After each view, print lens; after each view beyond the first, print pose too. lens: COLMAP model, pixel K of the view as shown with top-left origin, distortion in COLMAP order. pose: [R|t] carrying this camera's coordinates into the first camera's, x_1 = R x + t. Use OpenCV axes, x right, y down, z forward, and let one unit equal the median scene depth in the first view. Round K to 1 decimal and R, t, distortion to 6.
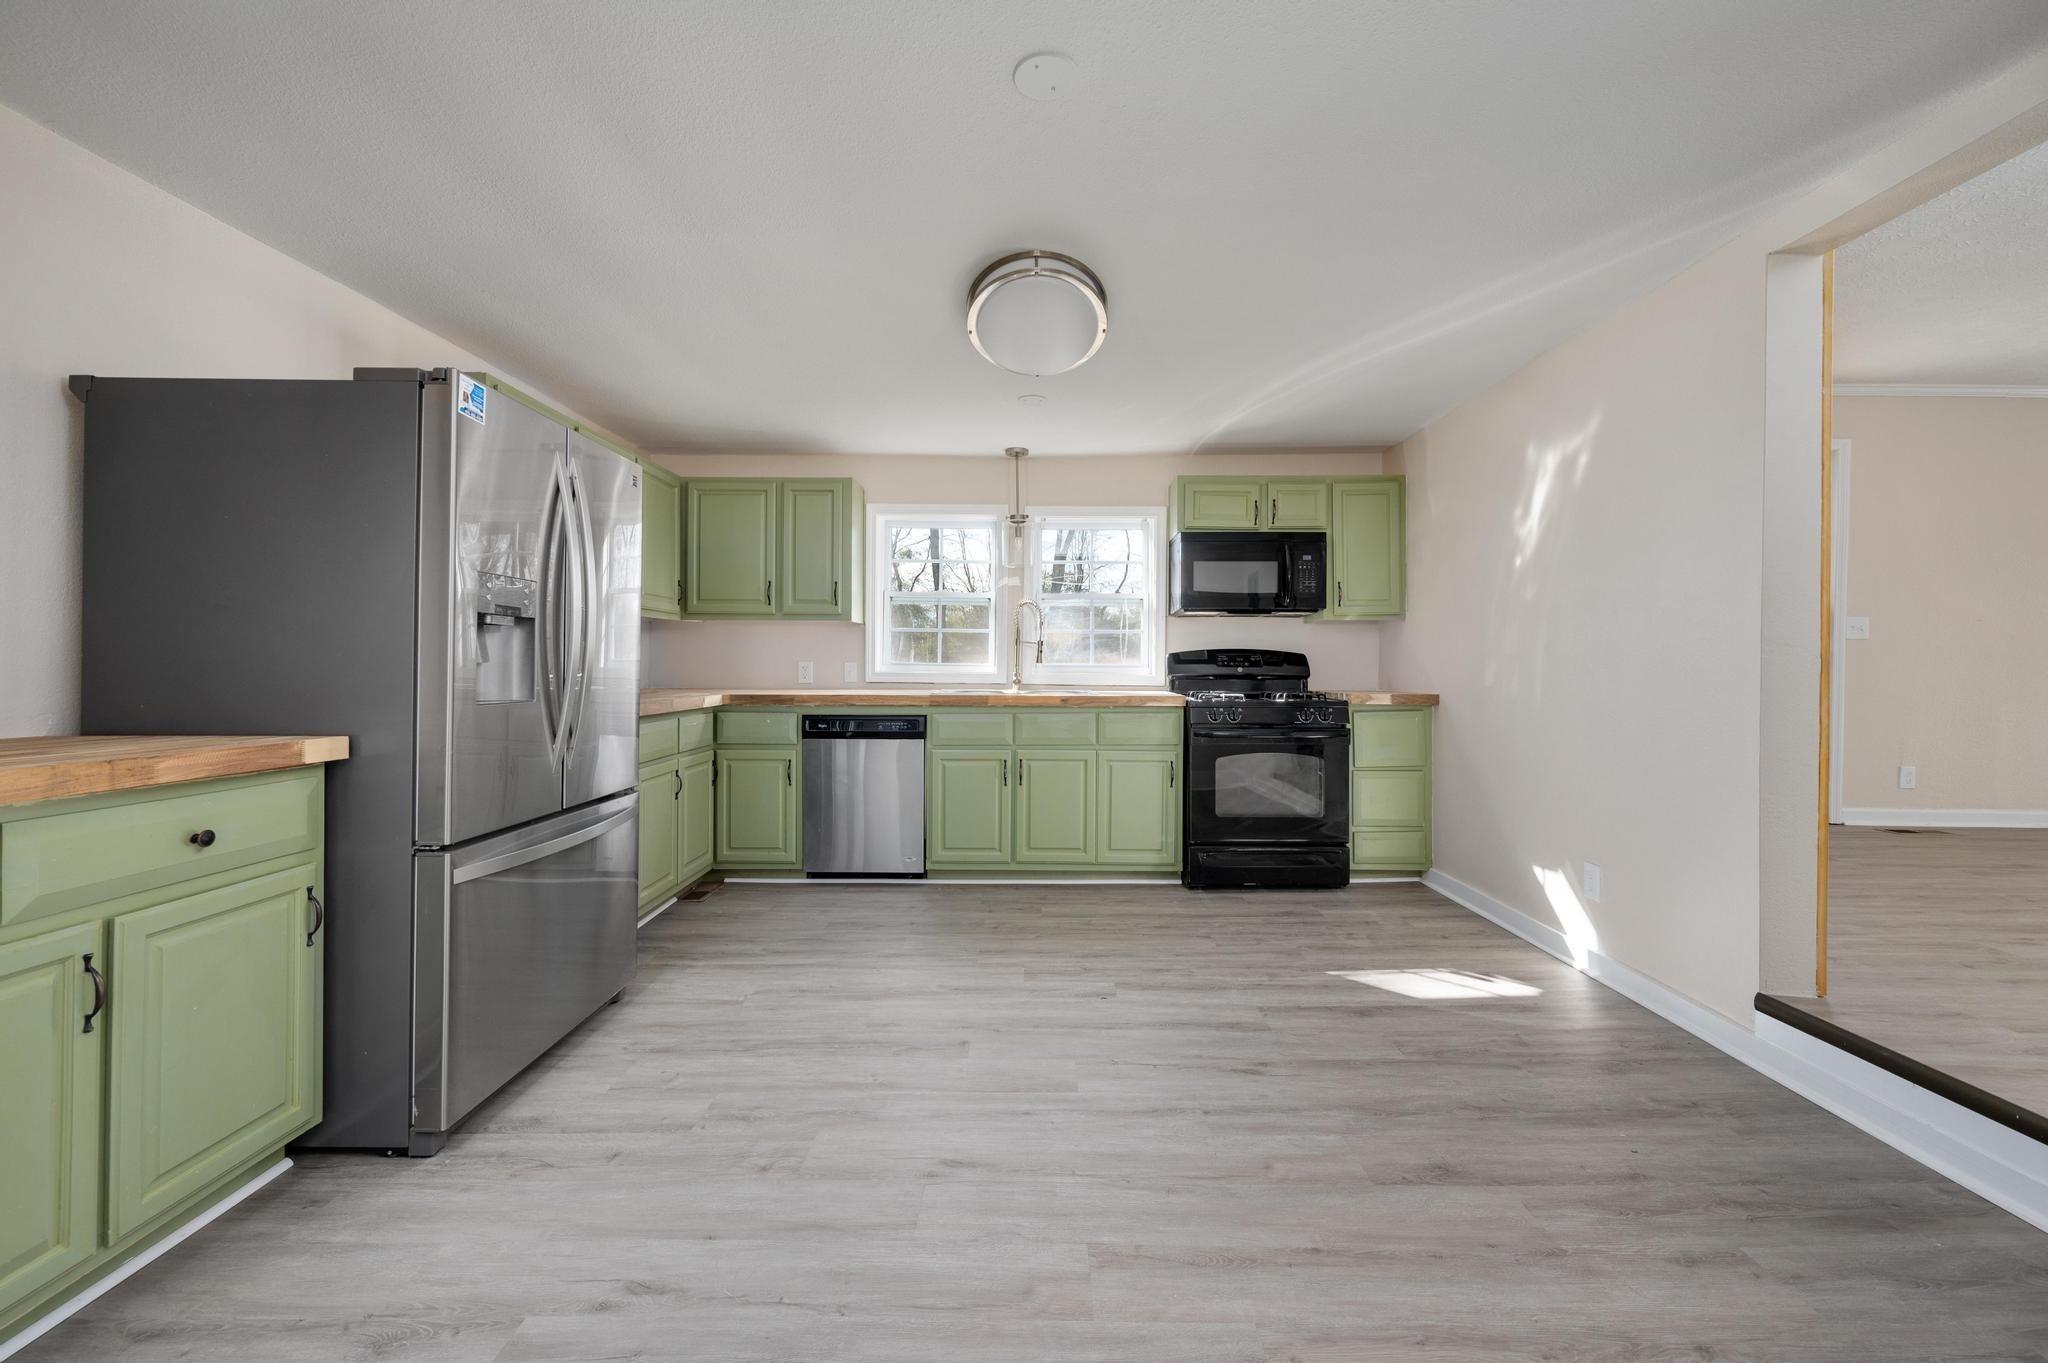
lens RADIAL K [[807.5, 0, 1036.4], [0, 807.5, 660.1], [0, 0, 1]] dist [-0.000404, -0.000238]
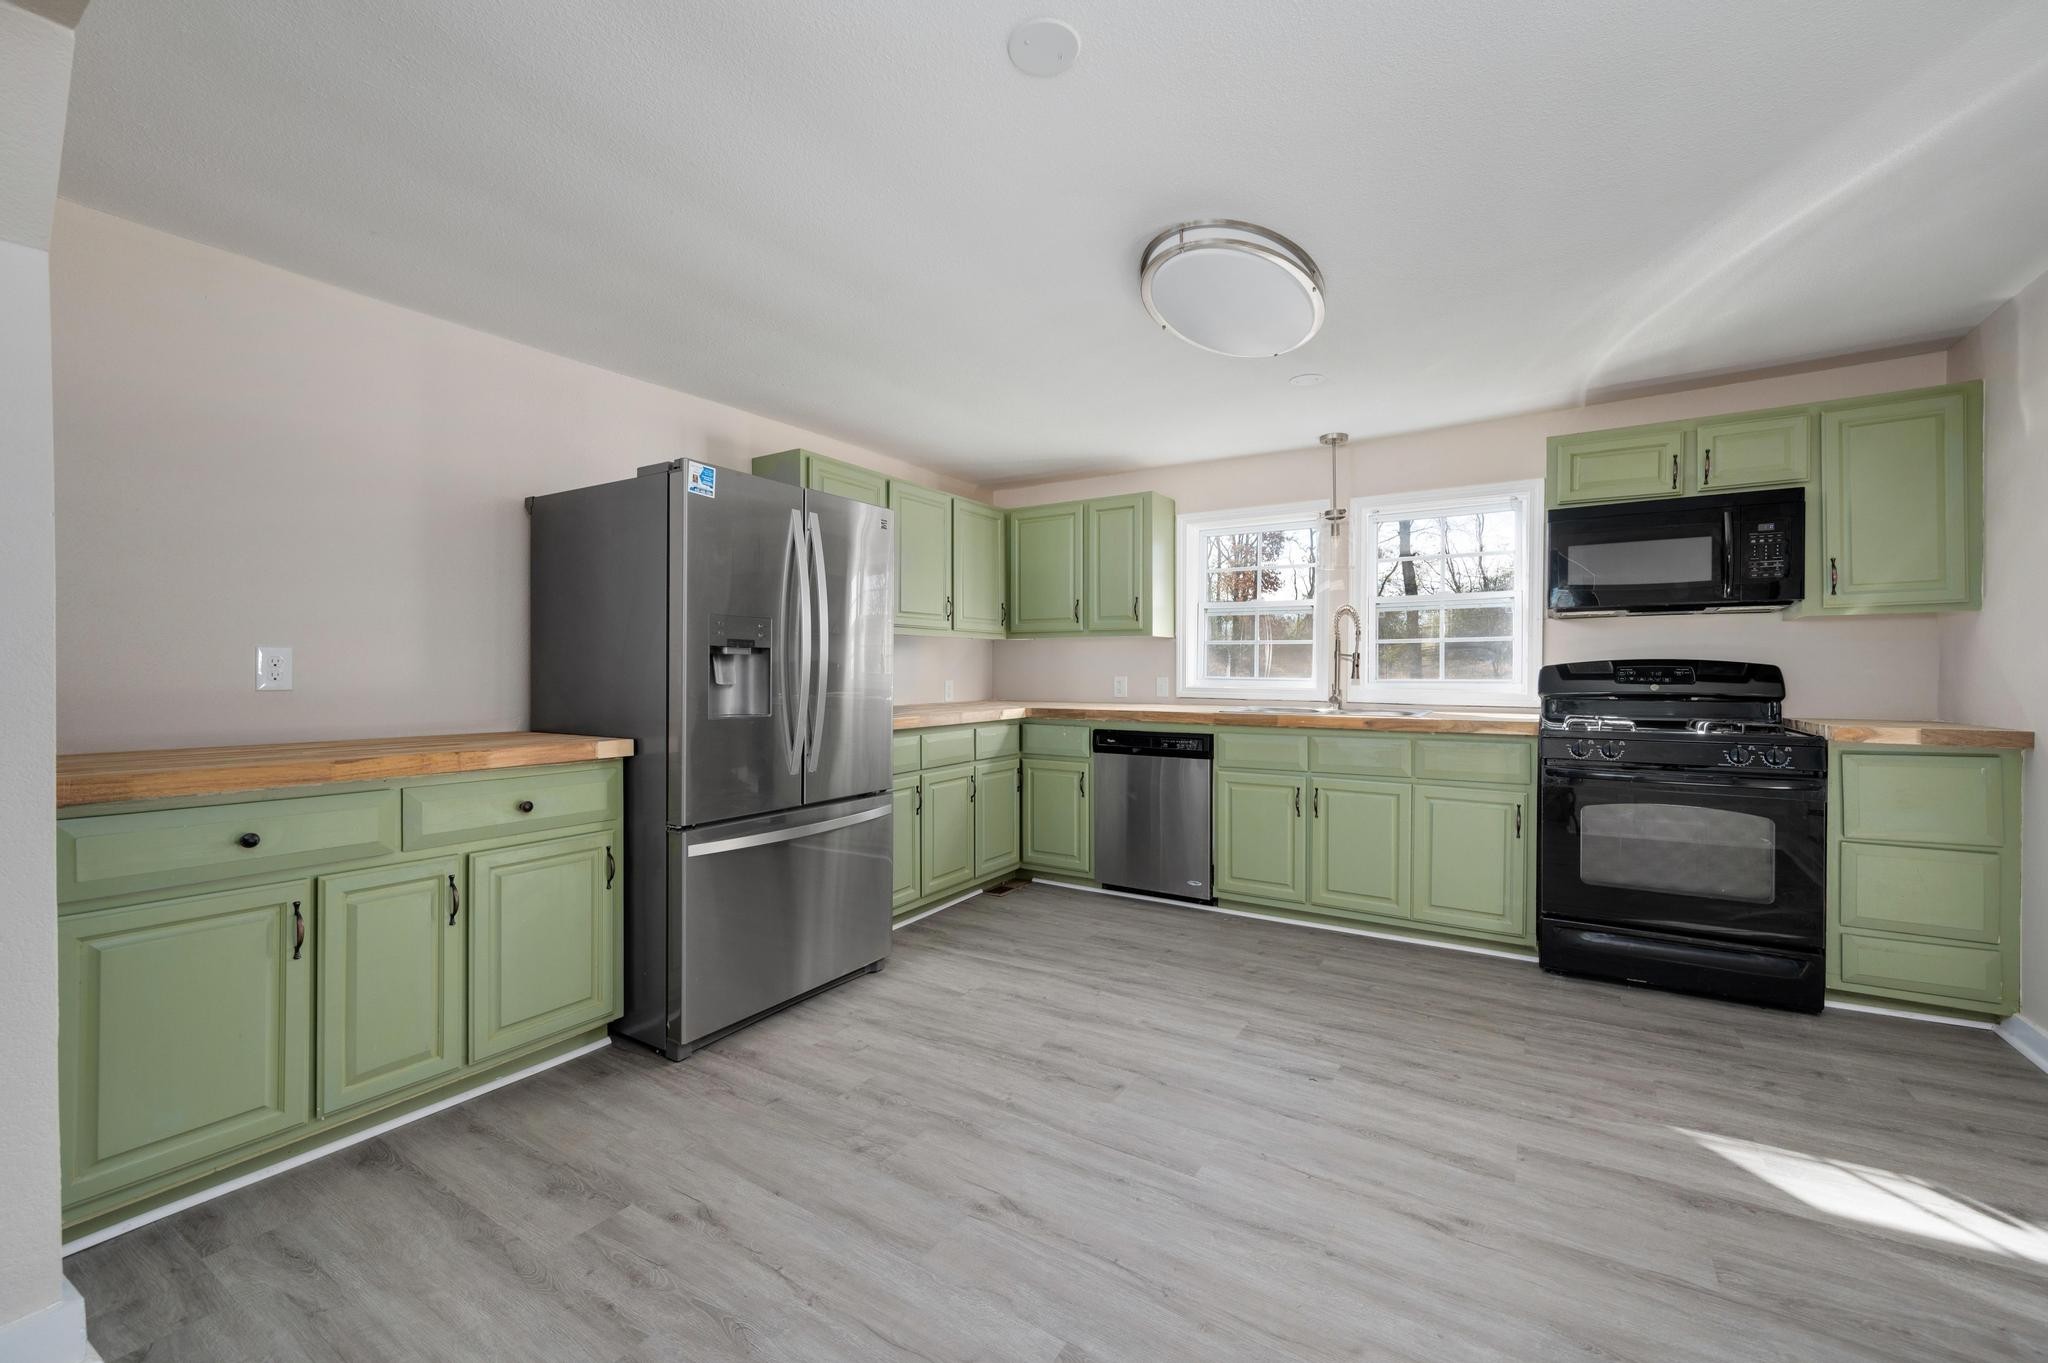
lens RADIAL K [[810.9, 0, 1024.8], [0, 810.9, 674.6], [0, 0, 1]] dist [0.000509, -0.000252]
pose [[0.847832, -0.000420, -0.530265, 0.187231], [0.004665, 0.999967, 0.006667, -0.009162], [0.530244, -0.008126, 0.847806, 0.081510]]
